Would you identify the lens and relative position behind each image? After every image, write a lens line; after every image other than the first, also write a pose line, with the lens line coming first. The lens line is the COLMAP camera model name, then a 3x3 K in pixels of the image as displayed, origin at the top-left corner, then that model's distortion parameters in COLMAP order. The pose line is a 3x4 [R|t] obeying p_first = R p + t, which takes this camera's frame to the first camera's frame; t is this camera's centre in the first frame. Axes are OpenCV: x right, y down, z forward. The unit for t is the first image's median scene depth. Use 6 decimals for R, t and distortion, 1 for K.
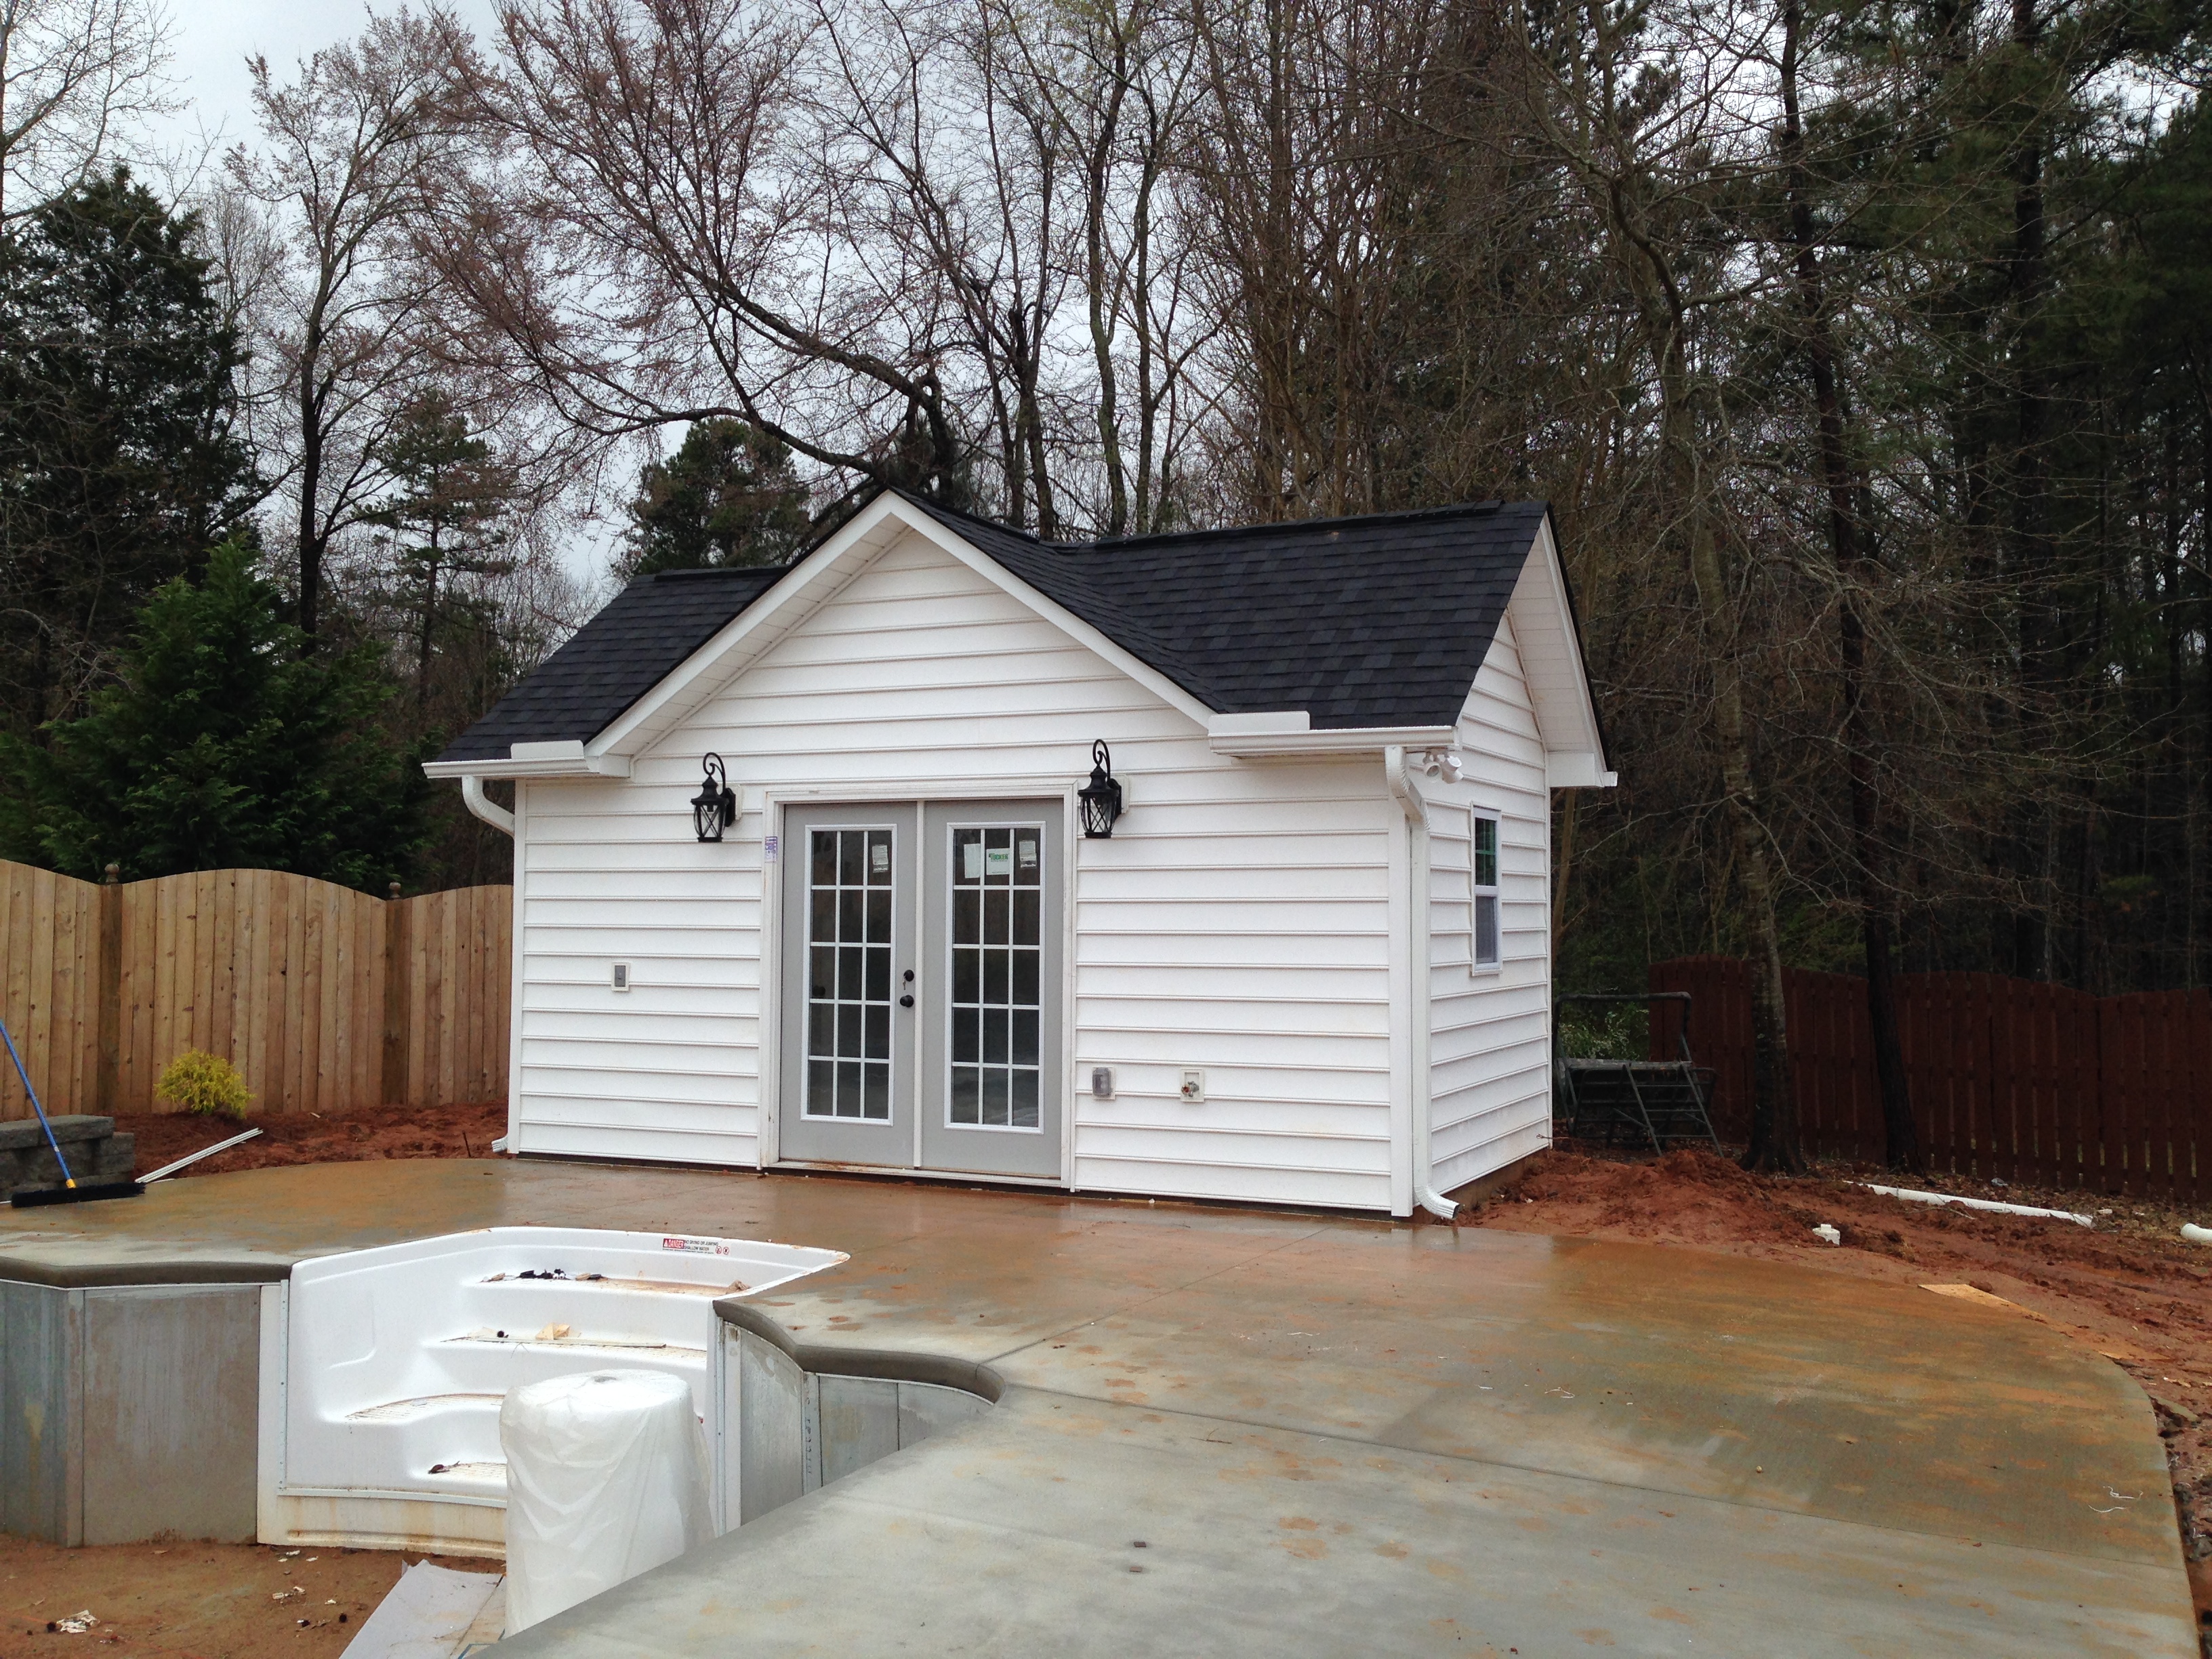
lens RADIAL K [[2019.9, 0, 1106.0], [0, 2019.9, 829.5], [0, 0, 1]] dist [0.068661, 0.003061]
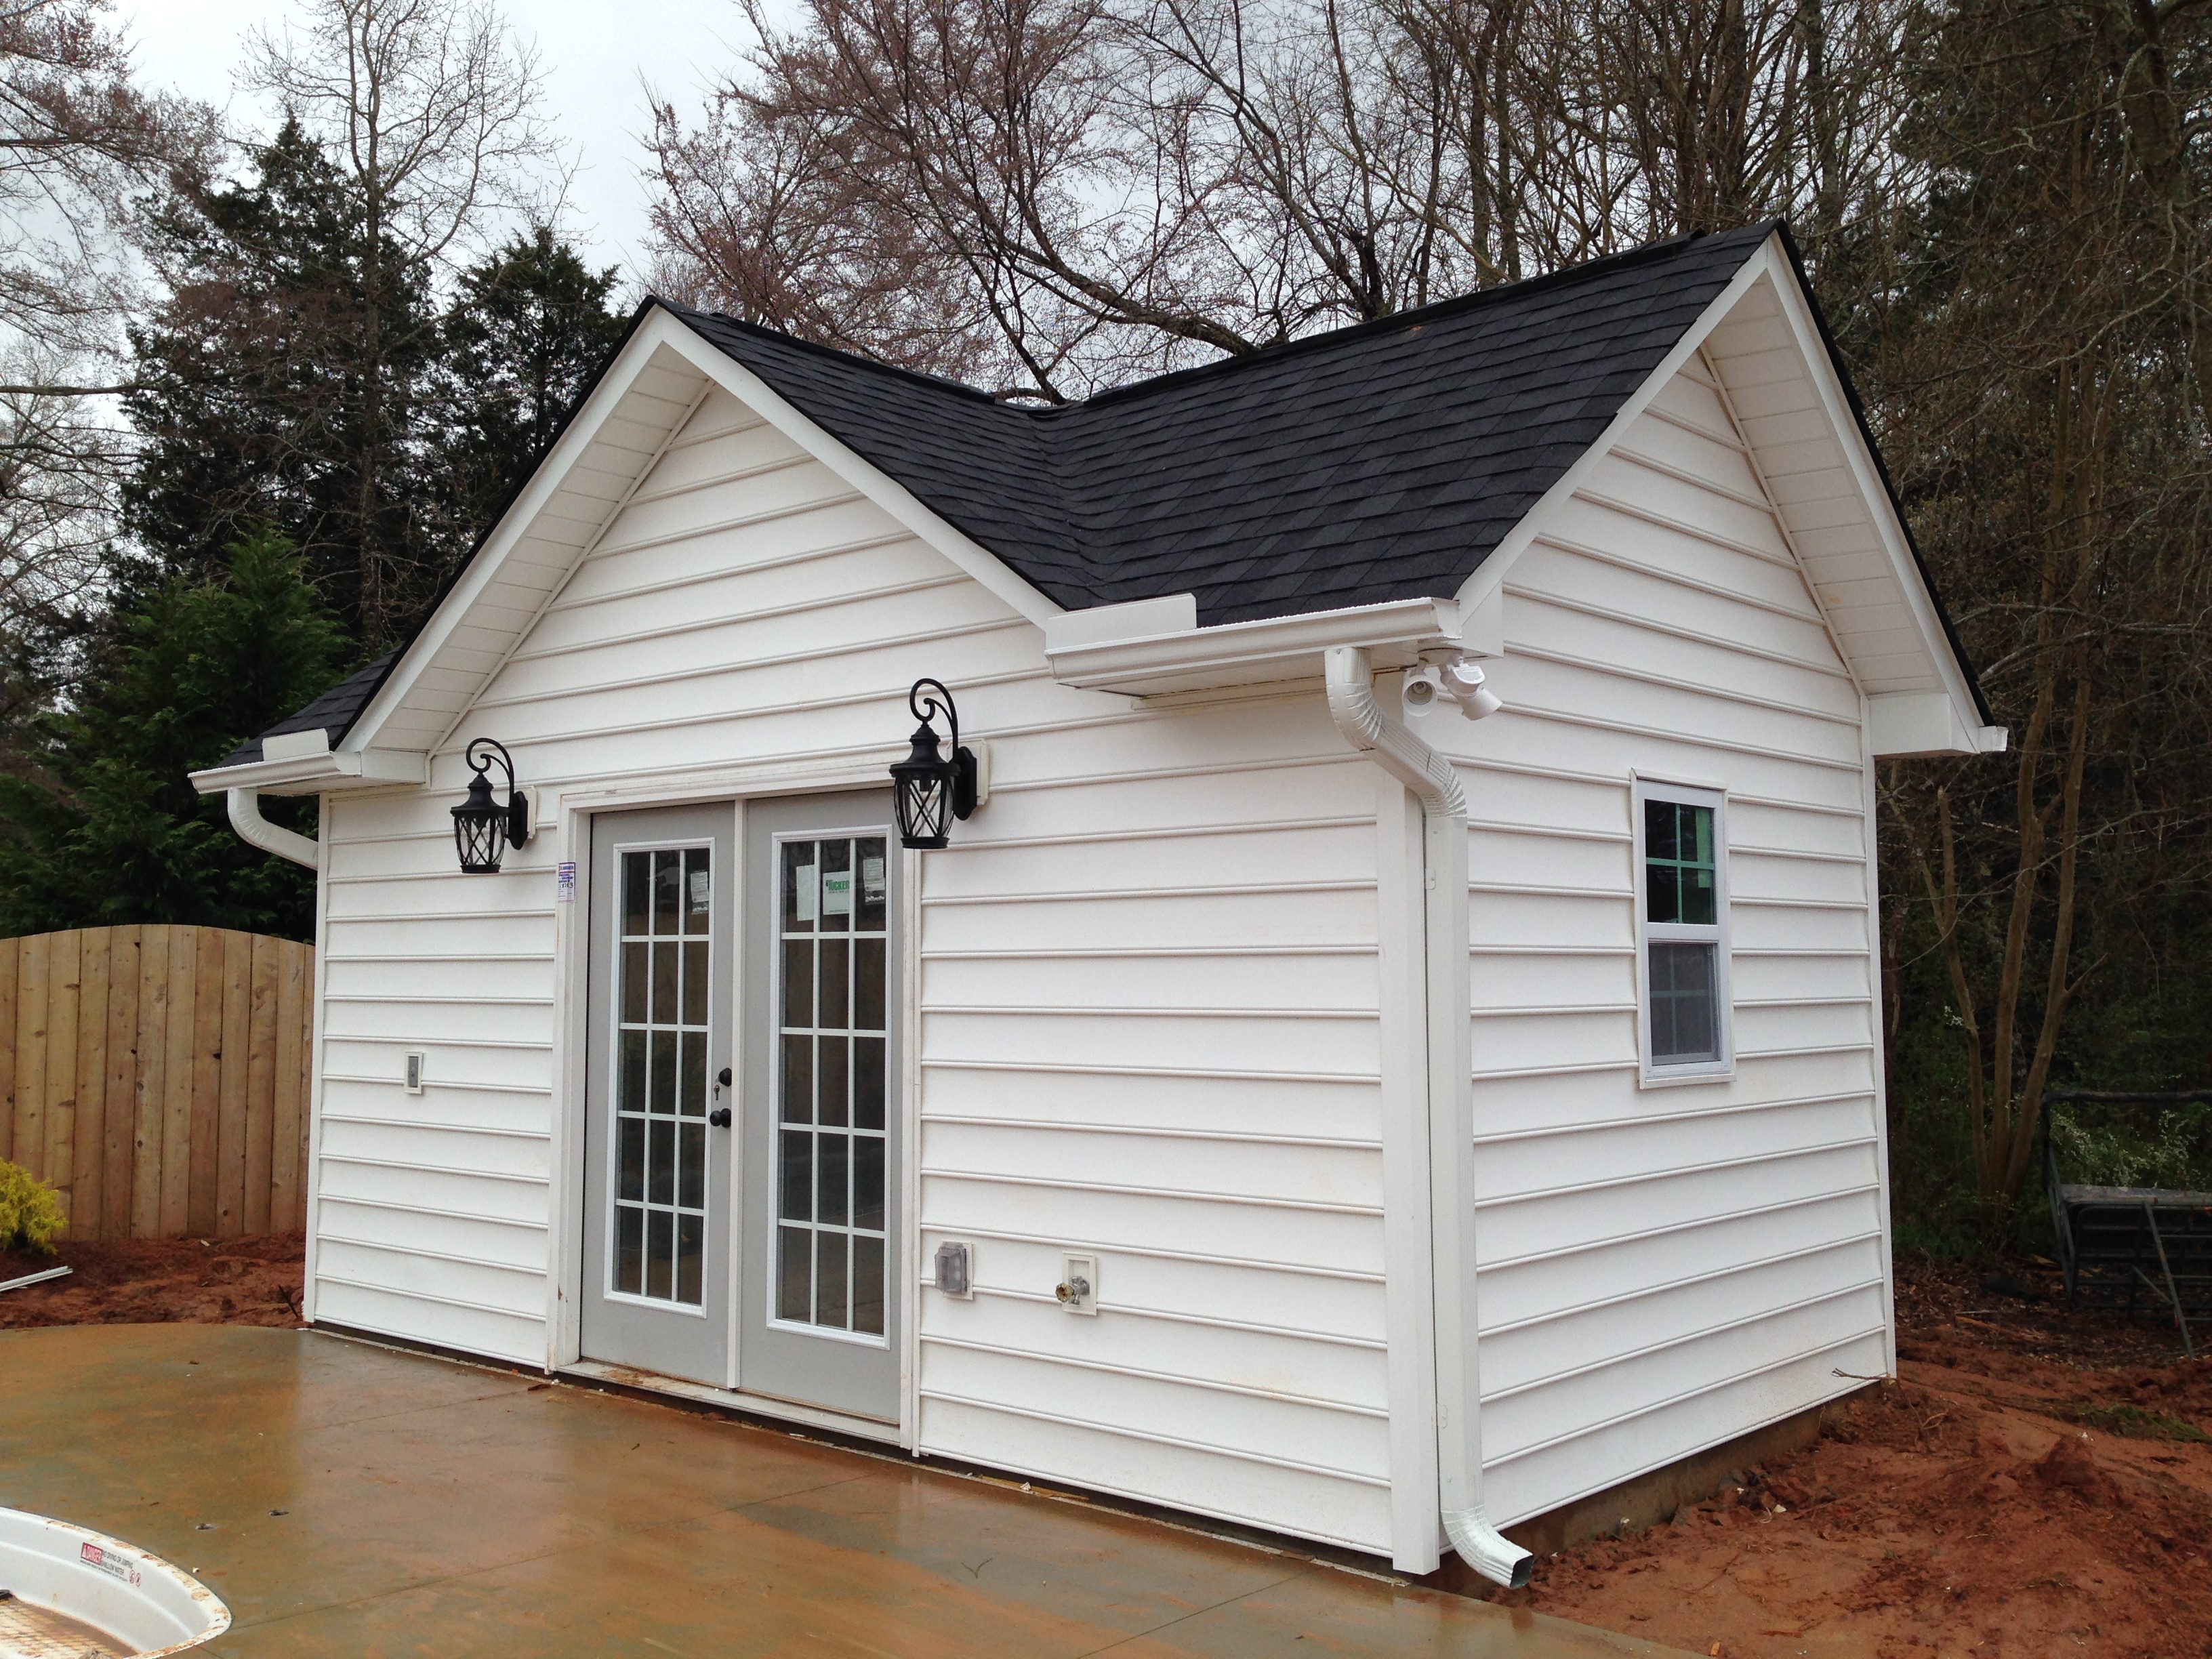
lens RADIAL K [[2048.2, 0, 1088.1], [0, 2048.2, 830.2], [0, 0, 1]] dist [0.159899, -0.290676]
pose [[0.960947, -0.024947, -0.275605, 0.187561], [0.017634, 0.999424, -0.028984, 0.015754], [0.276170, 0.022992, 0.960834, 0.407085]]
